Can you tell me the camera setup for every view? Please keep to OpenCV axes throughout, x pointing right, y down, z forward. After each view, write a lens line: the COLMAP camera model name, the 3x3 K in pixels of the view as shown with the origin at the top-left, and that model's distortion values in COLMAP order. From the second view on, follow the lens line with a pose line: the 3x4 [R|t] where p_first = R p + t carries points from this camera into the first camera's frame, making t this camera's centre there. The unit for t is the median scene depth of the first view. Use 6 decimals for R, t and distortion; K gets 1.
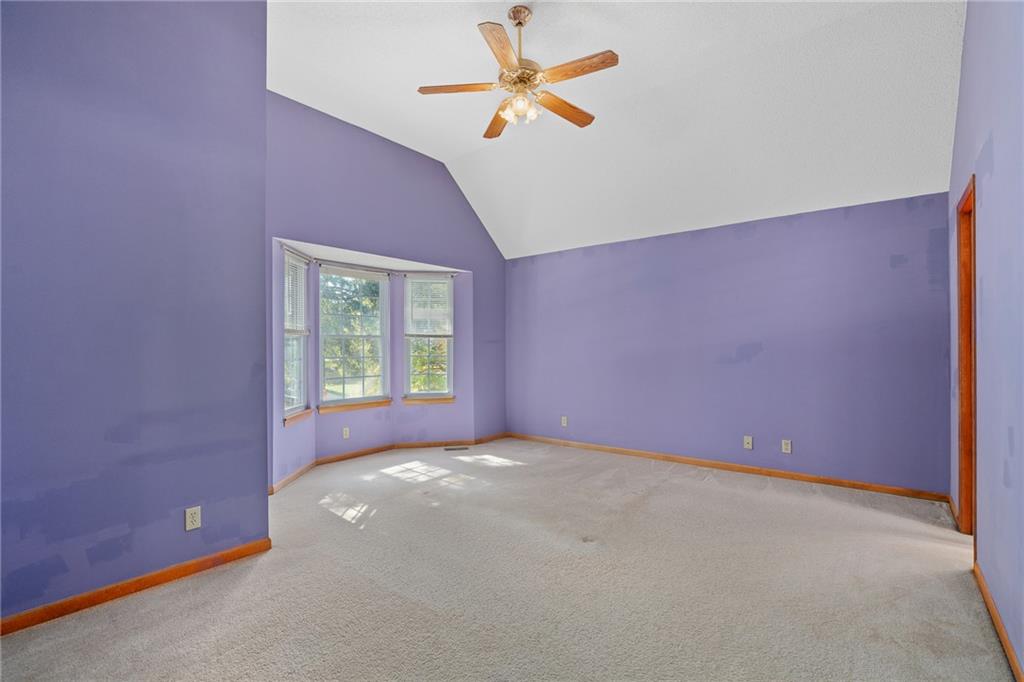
lens RADIAL K [[467.2, 0, 514.6], [0, 467.2, 341.2], [0, 0, 1]] dist [-0.002752, -0.000017]
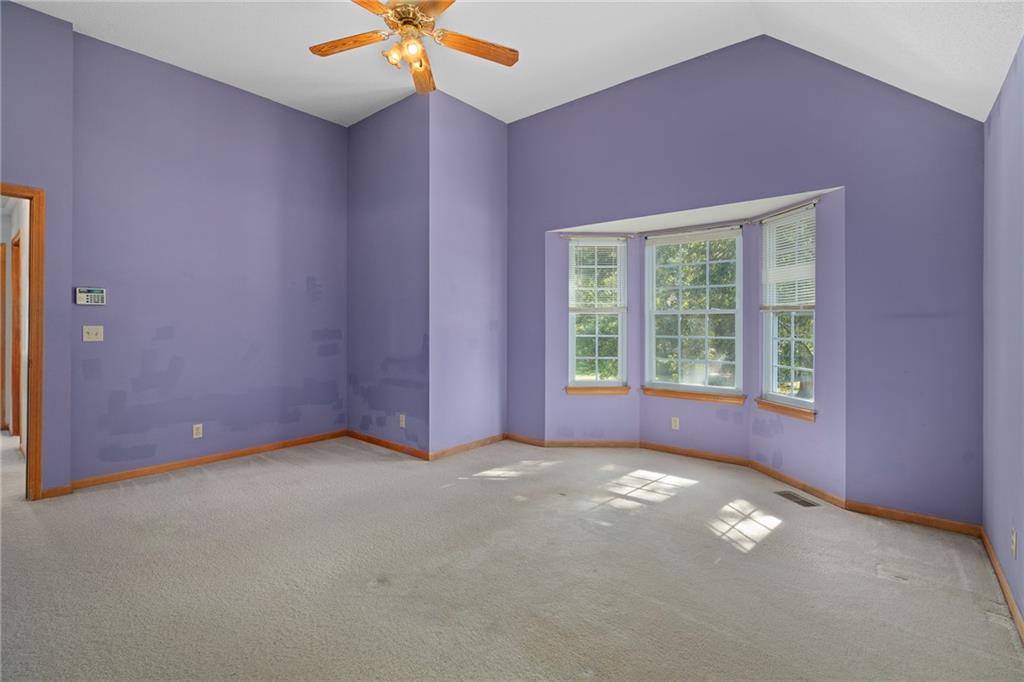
lens RADIAL K [[467.2, 0, 505.2], [0, 467.2, 320.9], [0, 0, 1]] dist [-0.002752, -0.000017]
pose [[-0.033410, -0.003329, -0.999436, 0.541726], [0.007177, 0.999968, -0.003571, 0.006490], [0.999416, -0.007292, -0.033385, 0.743003]]
